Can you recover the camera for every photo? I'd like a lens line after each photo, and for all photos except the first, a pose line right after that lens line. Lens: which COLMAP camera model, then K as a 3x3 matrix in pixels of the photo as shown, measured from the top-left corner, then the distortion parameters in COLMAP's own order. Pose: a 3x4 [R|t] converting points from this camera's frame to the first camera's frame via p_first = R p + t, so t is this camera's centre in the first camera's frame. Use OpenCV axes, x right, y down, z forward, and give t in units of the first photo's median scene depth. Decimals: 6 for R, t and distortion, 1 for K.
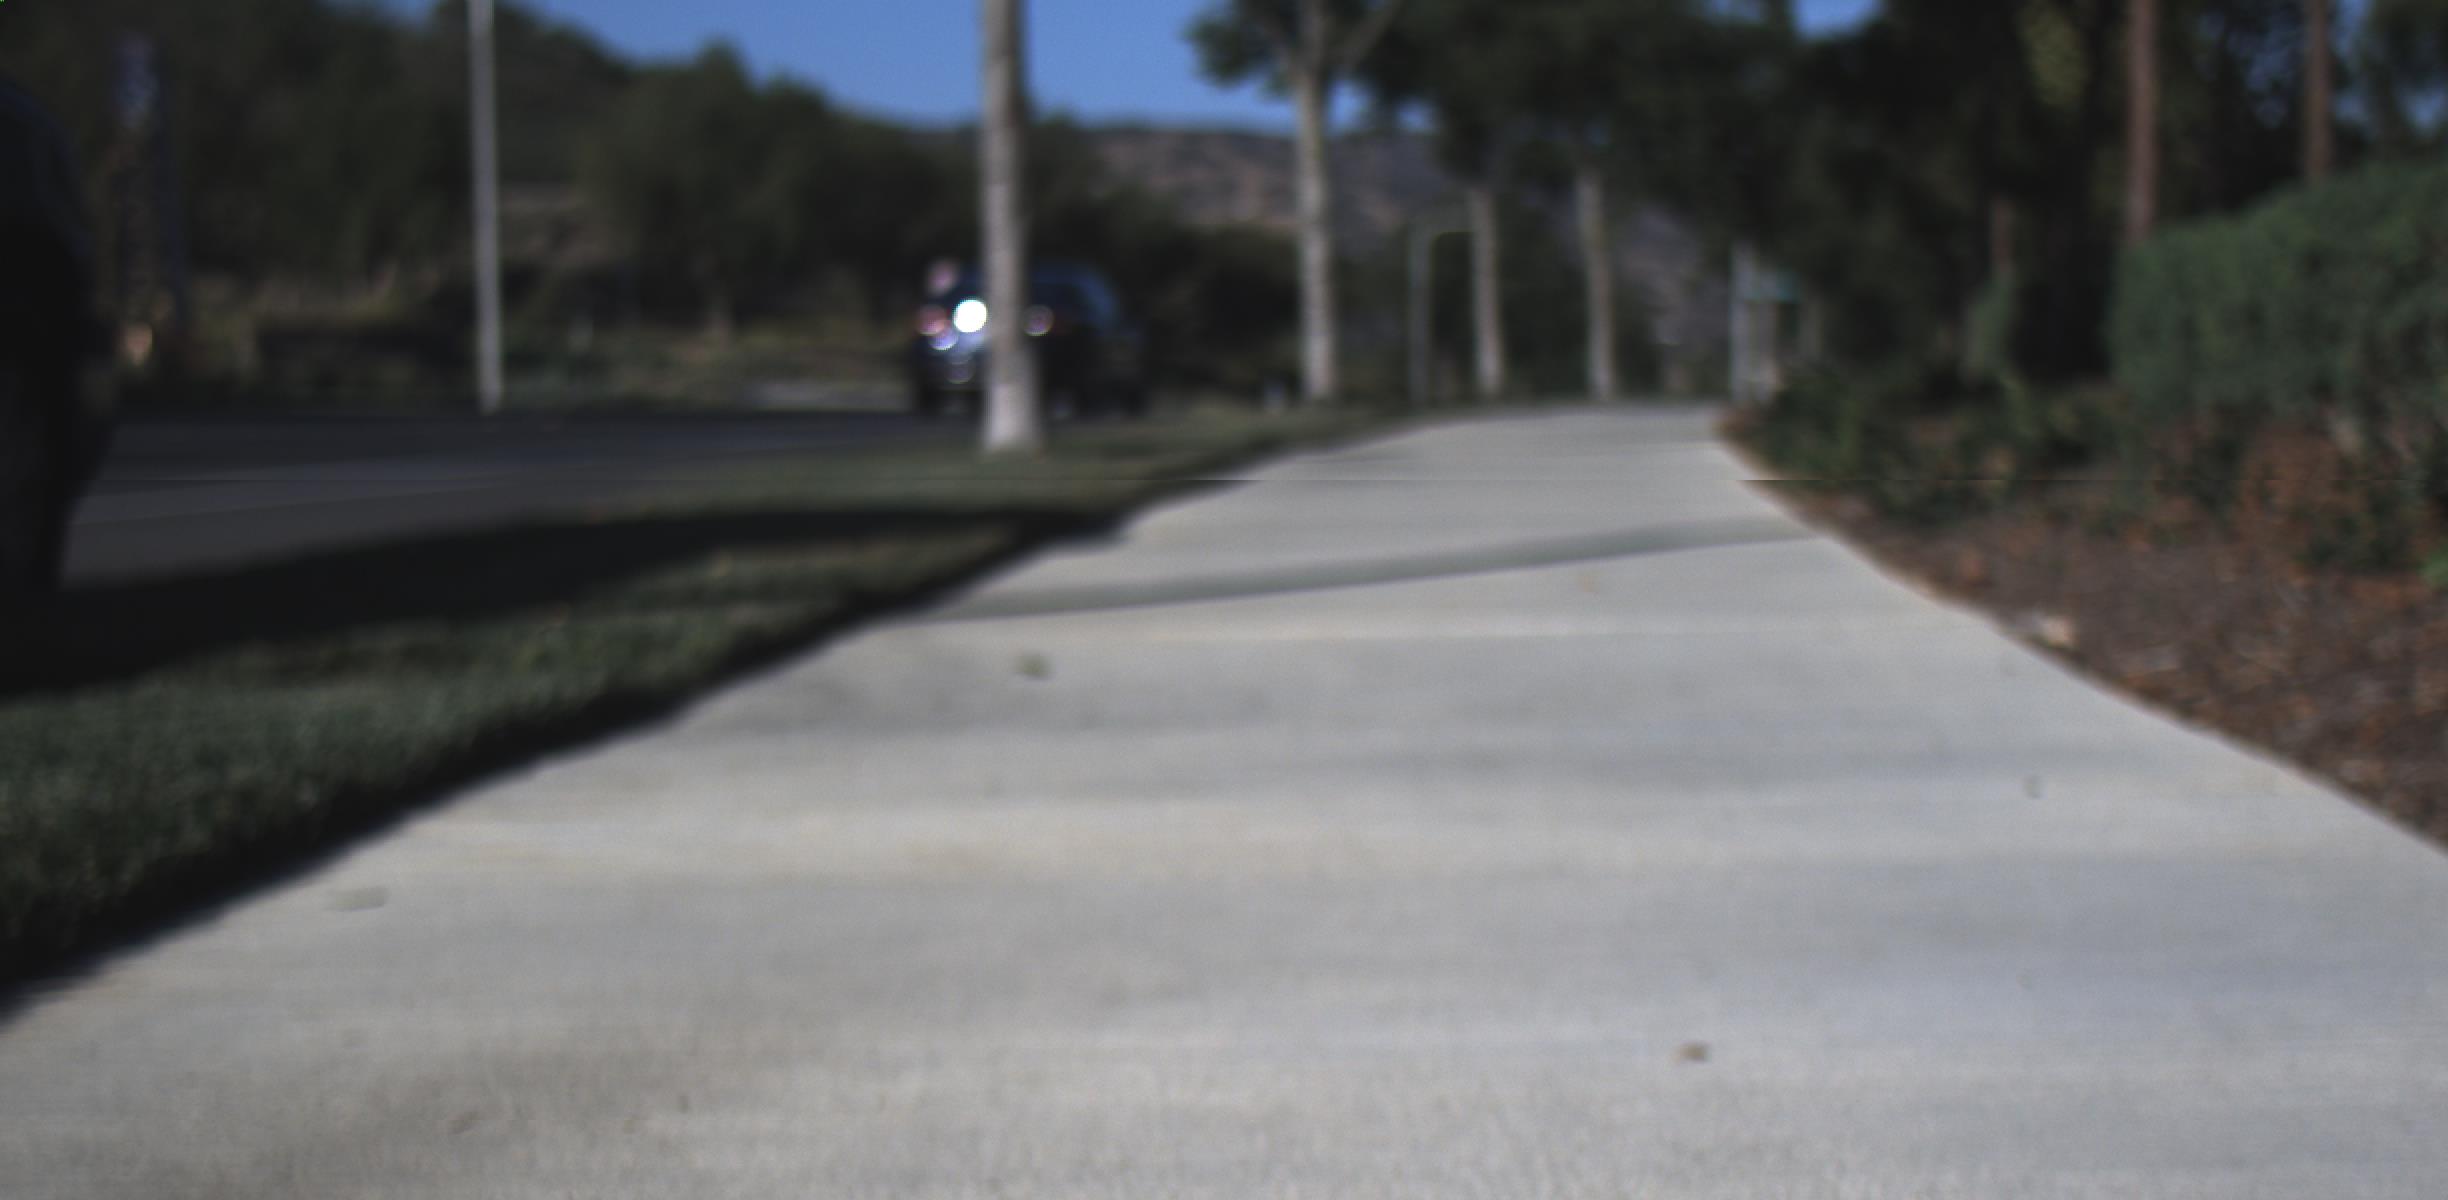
lens RADIAL K [[4833.3, 0, 1221.9], [0, 4833.3, 608.0], [0, 0, 1]] dist [-0.060087, 1.138752]
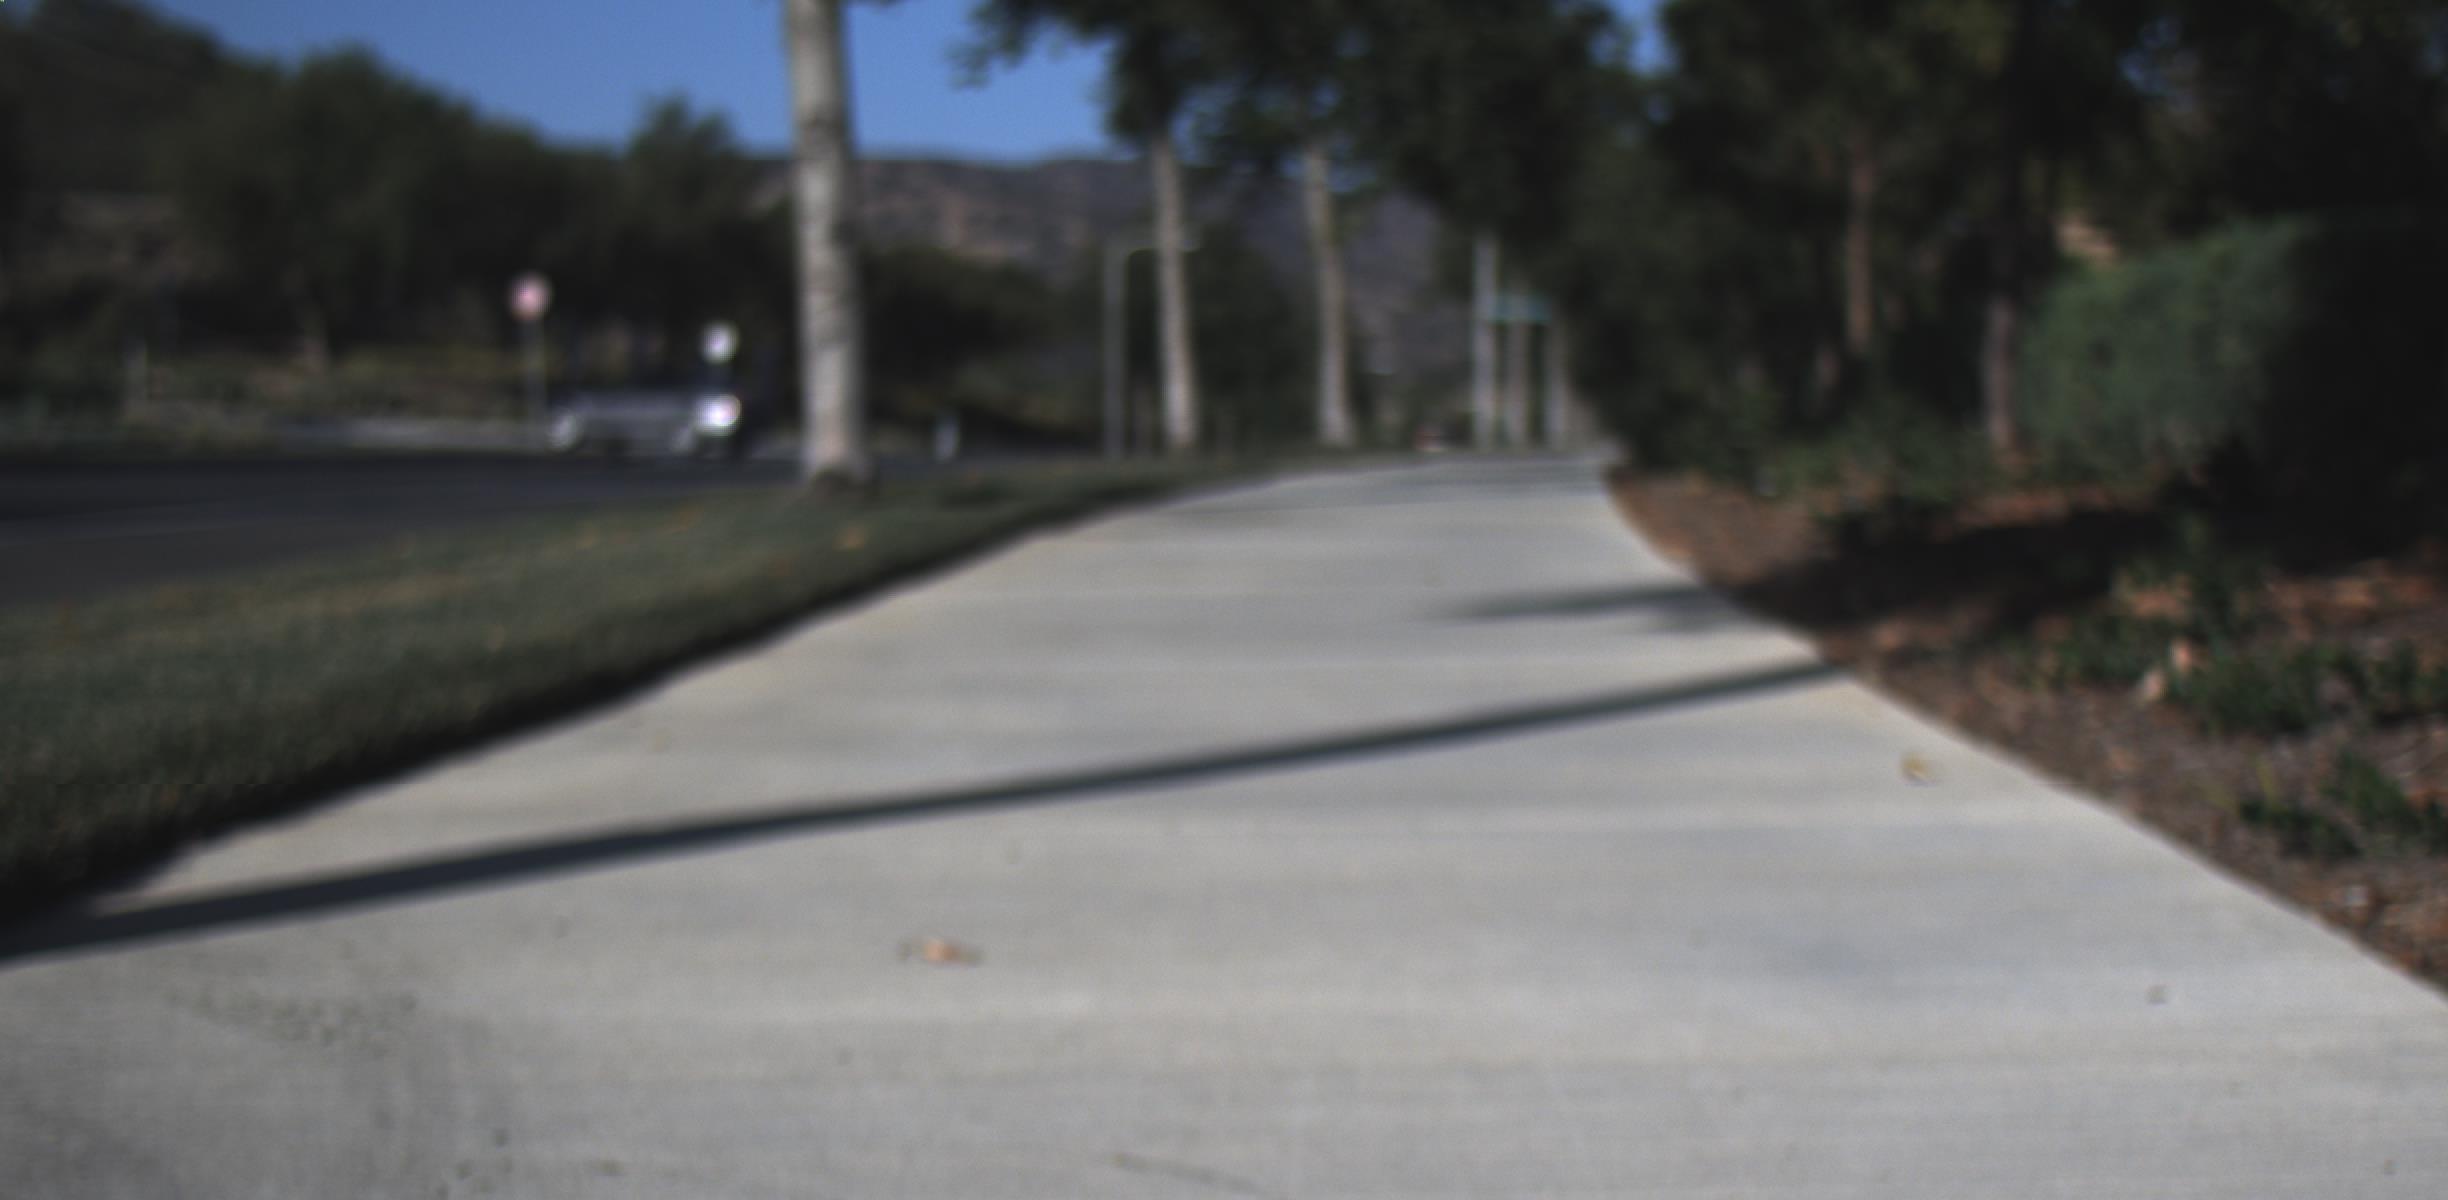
lens RADIAL K [[4833.3, 0, 1221.9], [0, 4833.3, 608.0], [0, 0, 1]] dist [-0.060087, 1.138752]
pose [[0.998148, -0.000527, 0.060828, 0.015027], [0.000914, 0.999980, -0.006331, -0.013125], [-0.060823, 0.006375, 0.998128, 0.241691]]
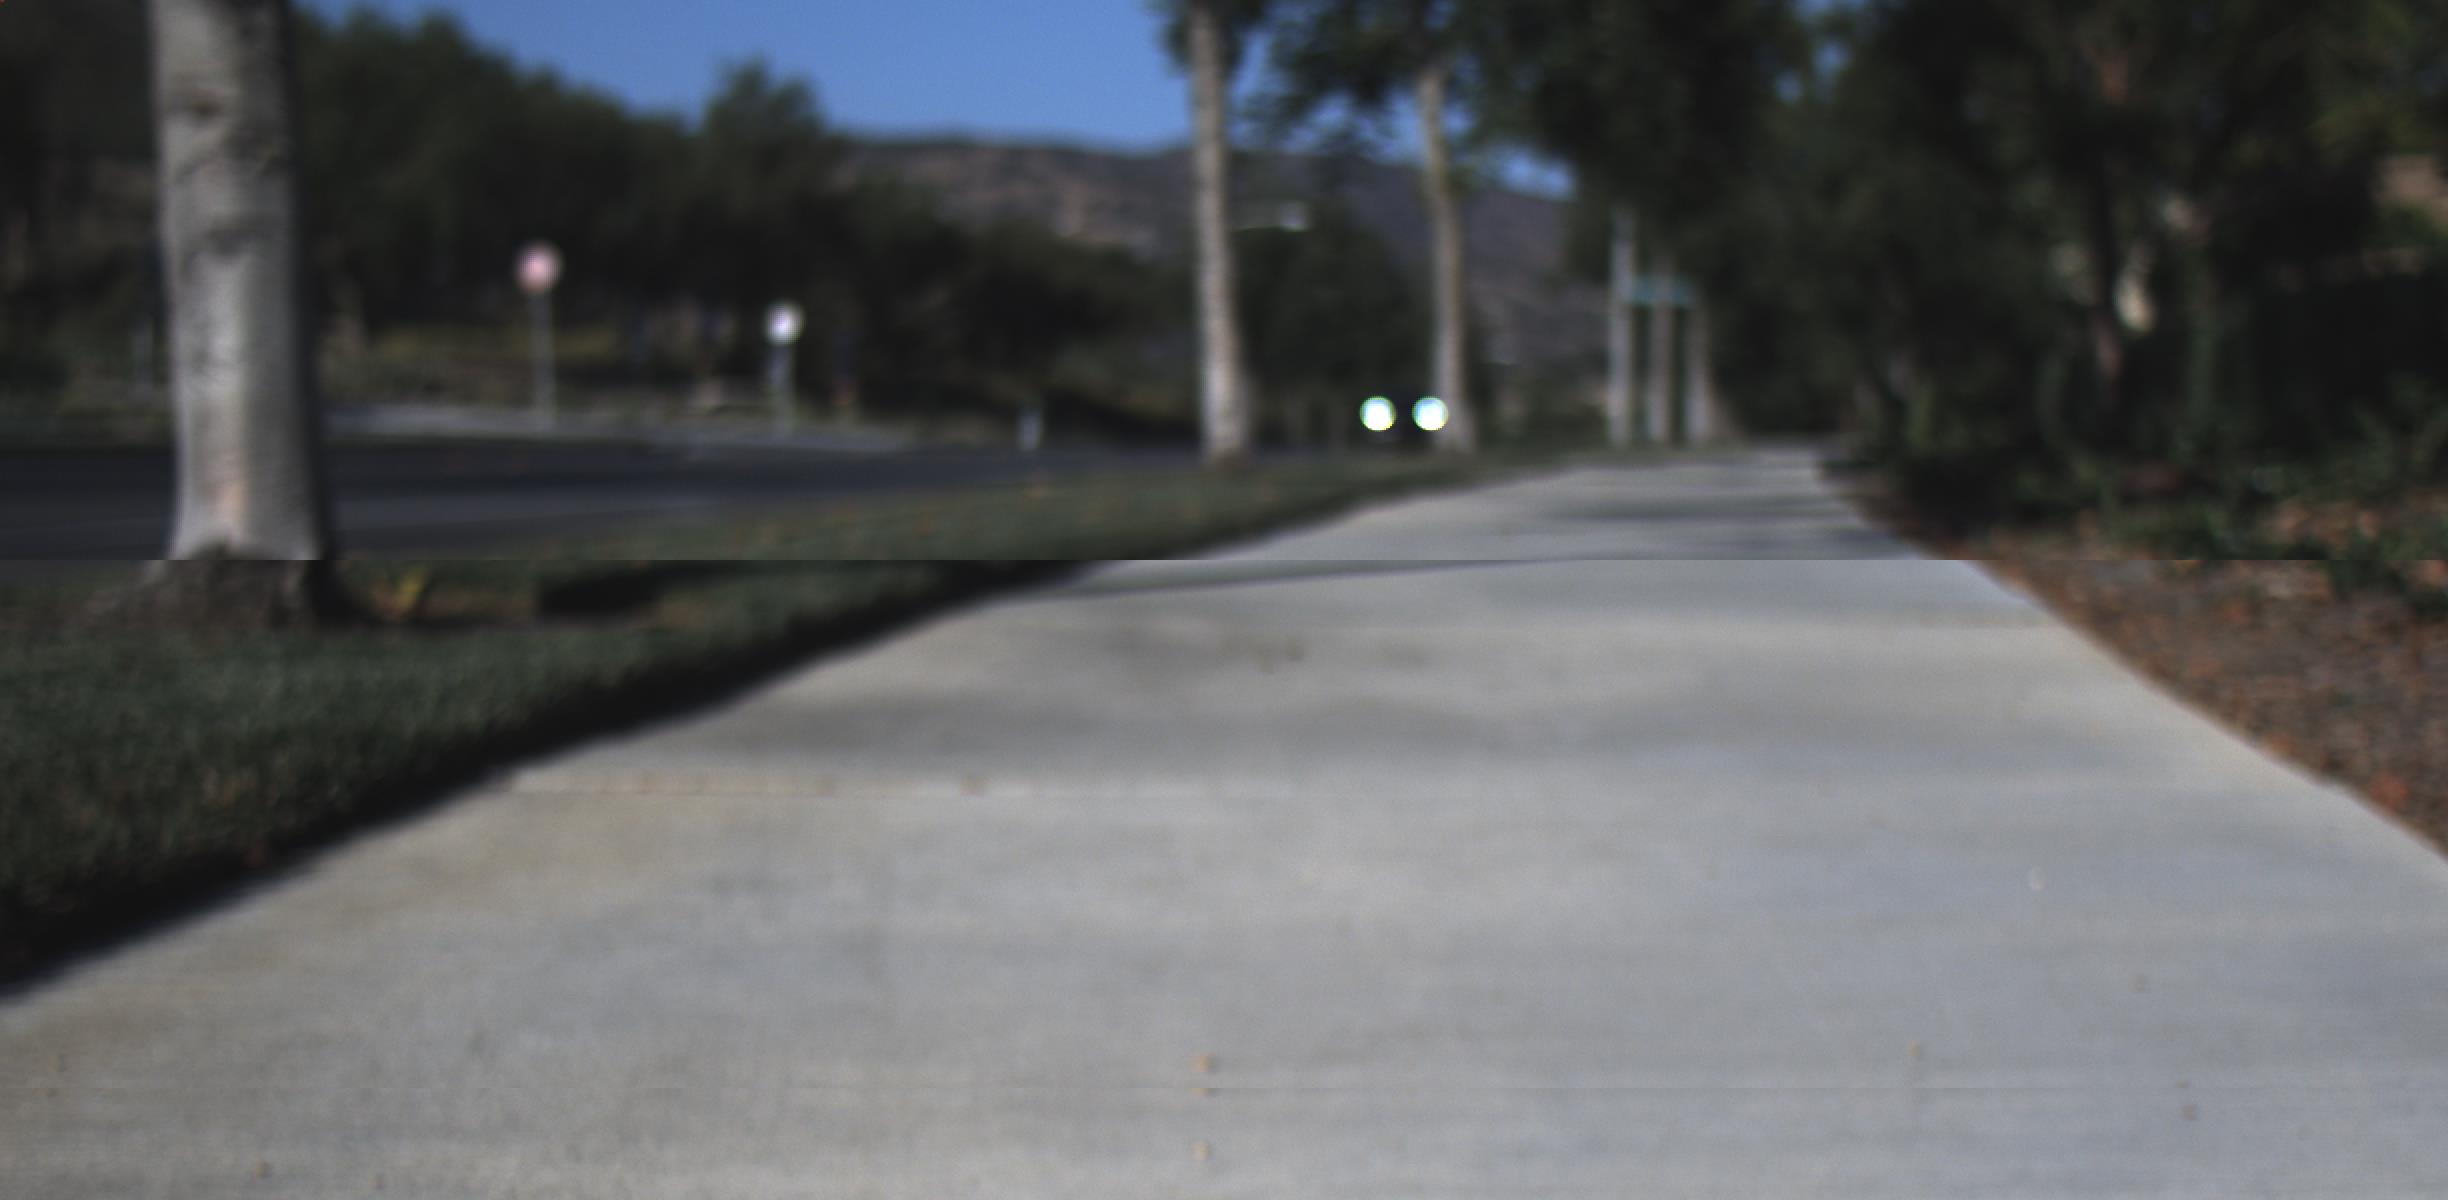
lens RADIAL K [[4822.8, 0, 1223.5], [0, 4822.8, 606.1], [0, 0, 1]] dist [-0.006833, 0.515603]
pose [[0.999292, 0.008611, 0.036617, 0.027803], [-0.008456, 0.999955, -0.004386, -0.020600], [-0.036653, 0.004073, 0.999320, 0.386099]]
